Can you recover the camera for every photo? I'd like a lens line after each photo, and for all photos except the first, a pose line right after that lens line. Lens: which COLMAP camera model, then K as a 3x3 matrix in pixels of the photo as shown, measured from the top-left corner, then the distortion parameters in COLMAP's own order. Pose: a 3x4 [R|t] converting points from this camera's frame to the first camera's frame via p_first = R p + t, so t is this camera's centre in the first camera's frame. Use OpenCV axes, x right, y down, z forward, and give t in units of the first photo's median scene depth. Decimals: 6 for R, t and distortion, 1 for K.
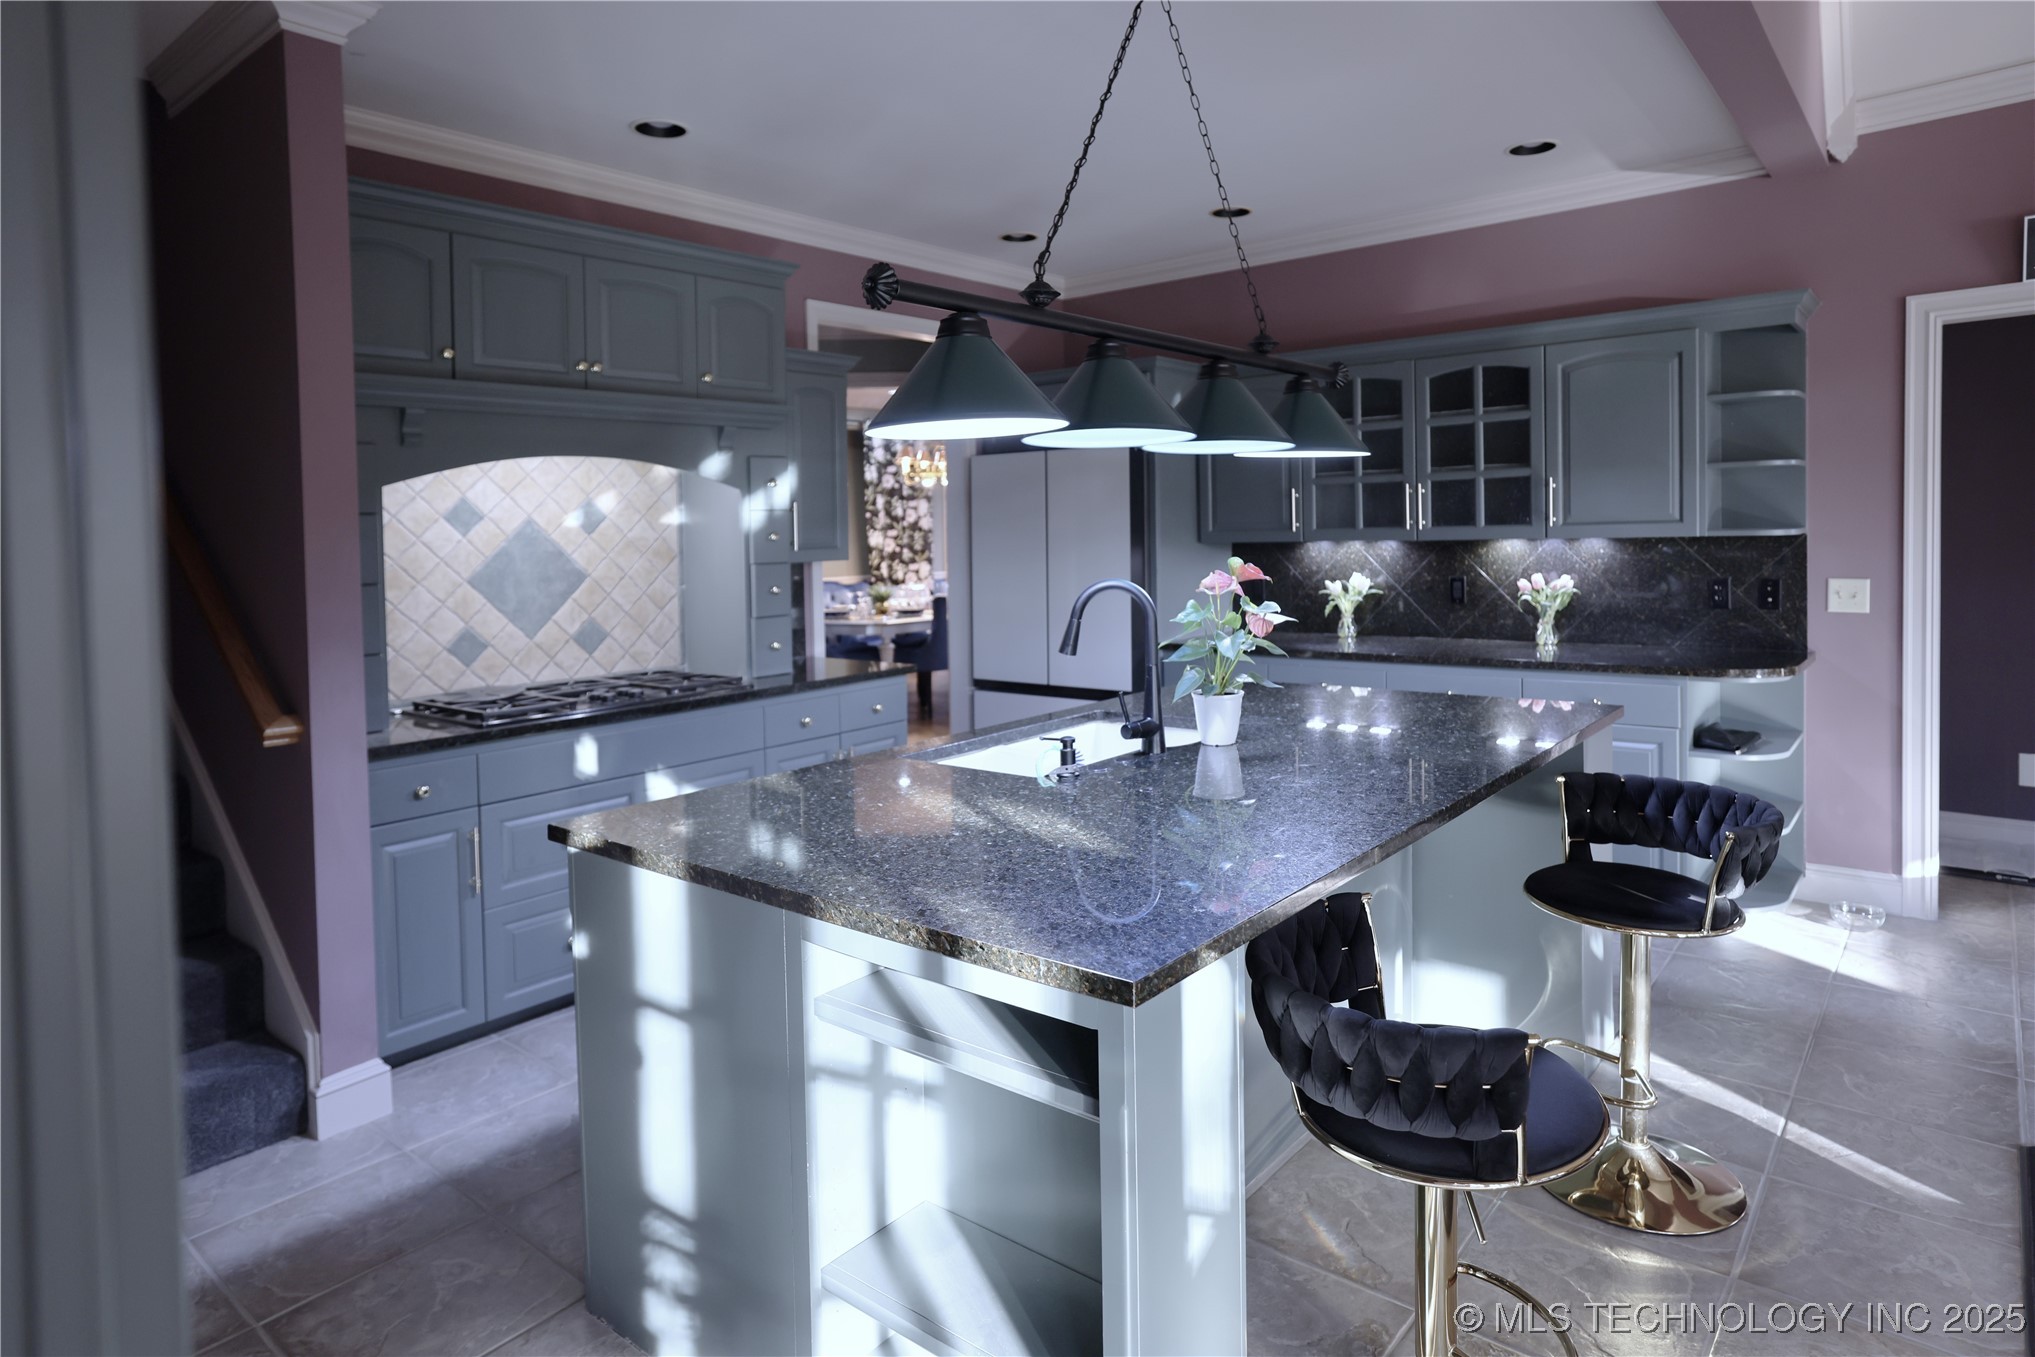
lens RADIAL K [[1162.5, 0, 1029.2], [0, 1162.5, 554.4], [0, 0, 1]] dist [0.000189, -0.000008]
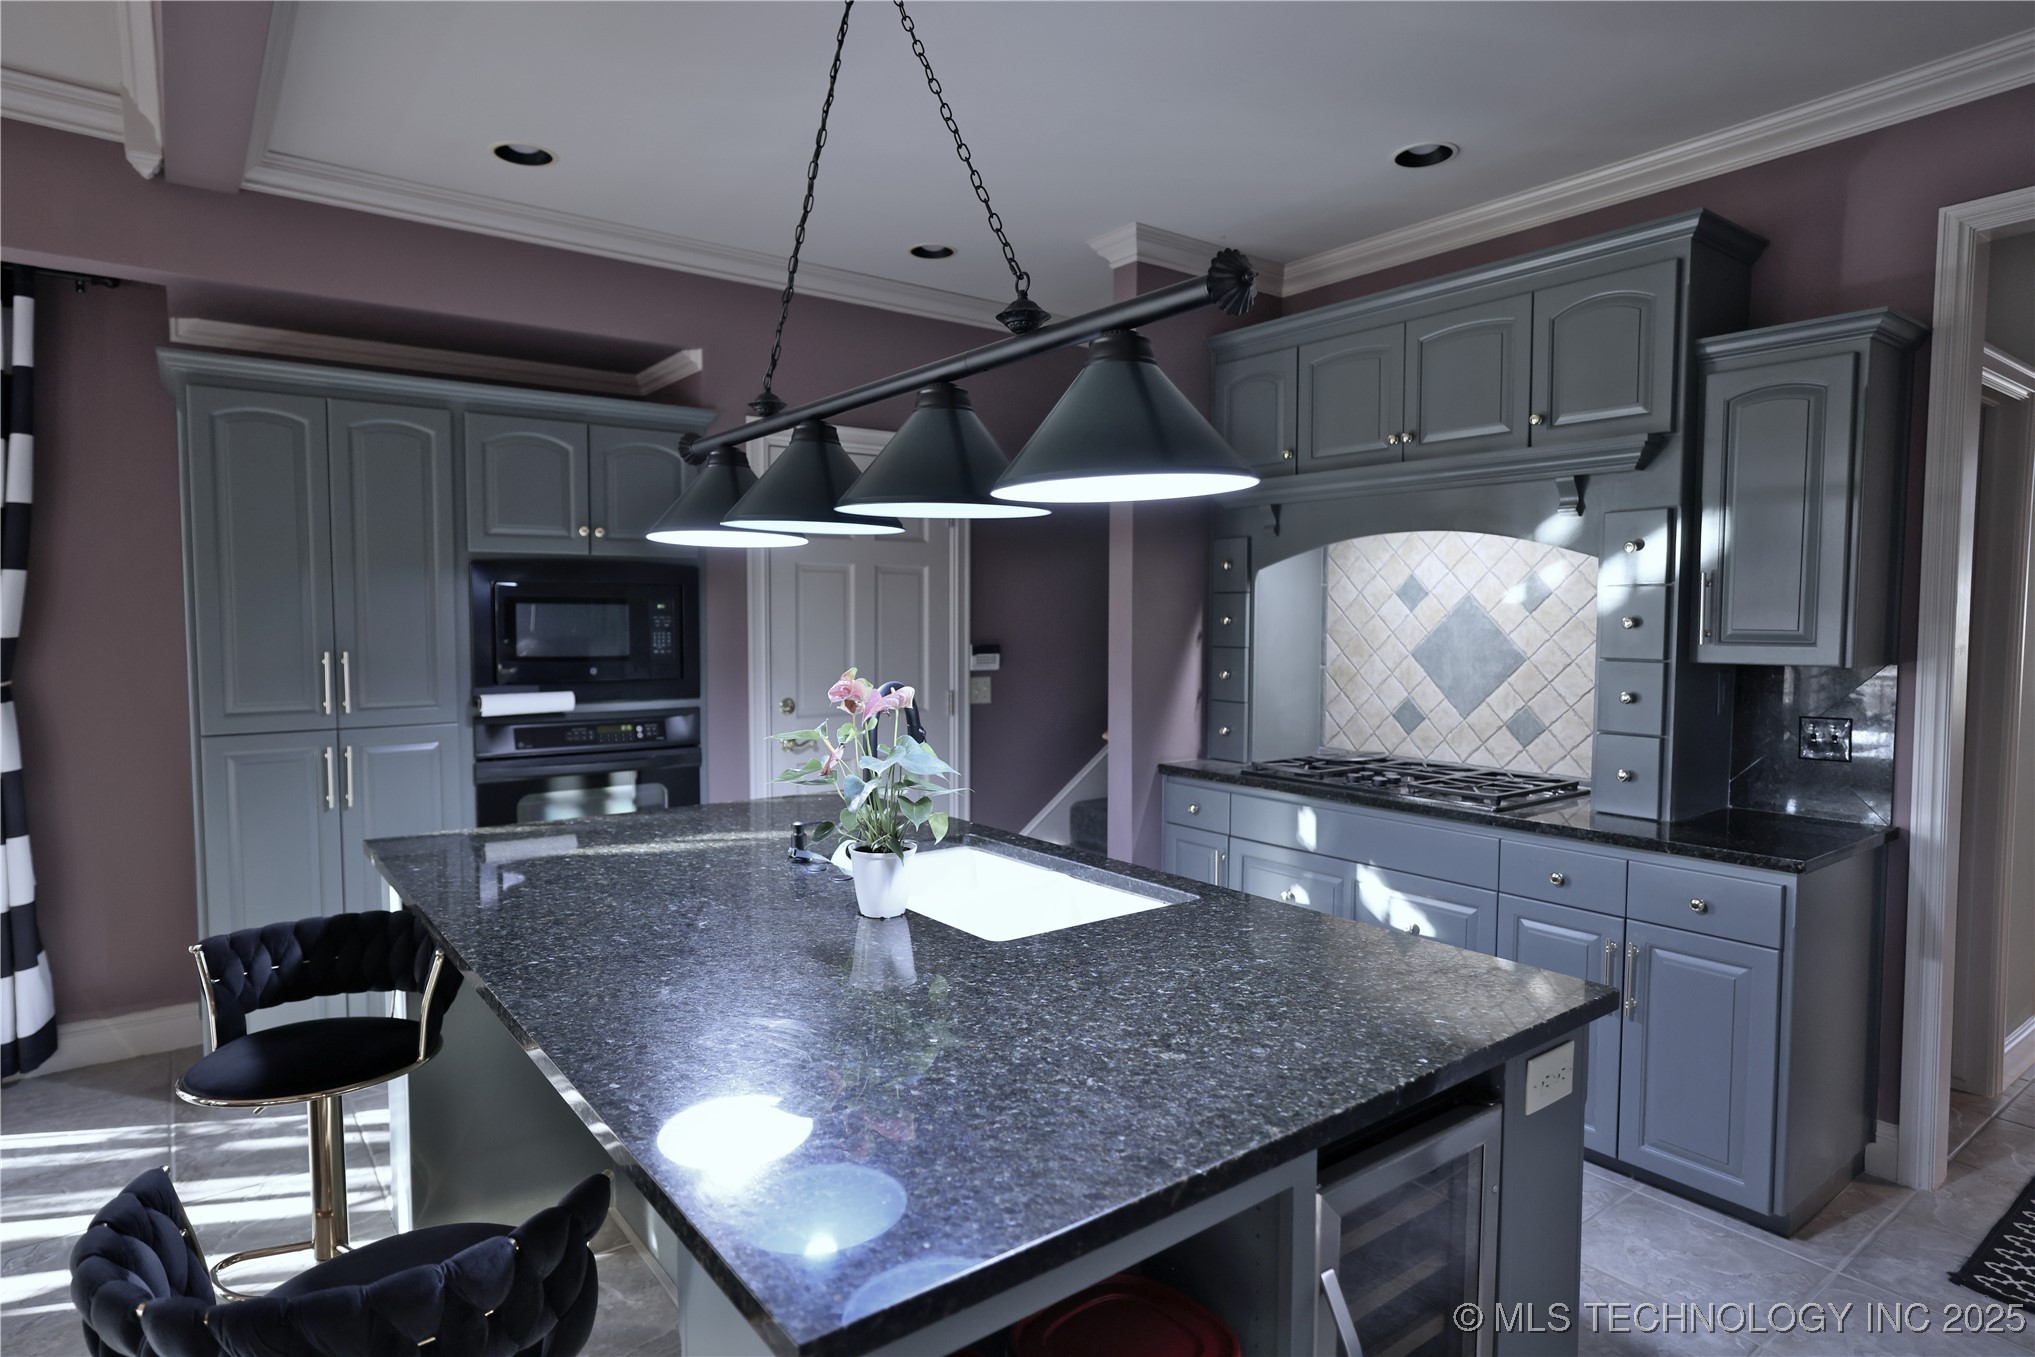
lens RADIAL K [[1117.2, 0, 1017.5], [0, 1117.2, 678.5], [0, 0, 1]] dist [0.000252, 0.000081]
pose [[-0.221116, 0.084043, -0.971620, 0.526487], [-0.018704, 0.995731, 0.090385, -0.035883], [0.975068, 0.038159, -0.218600, 0.787009]]
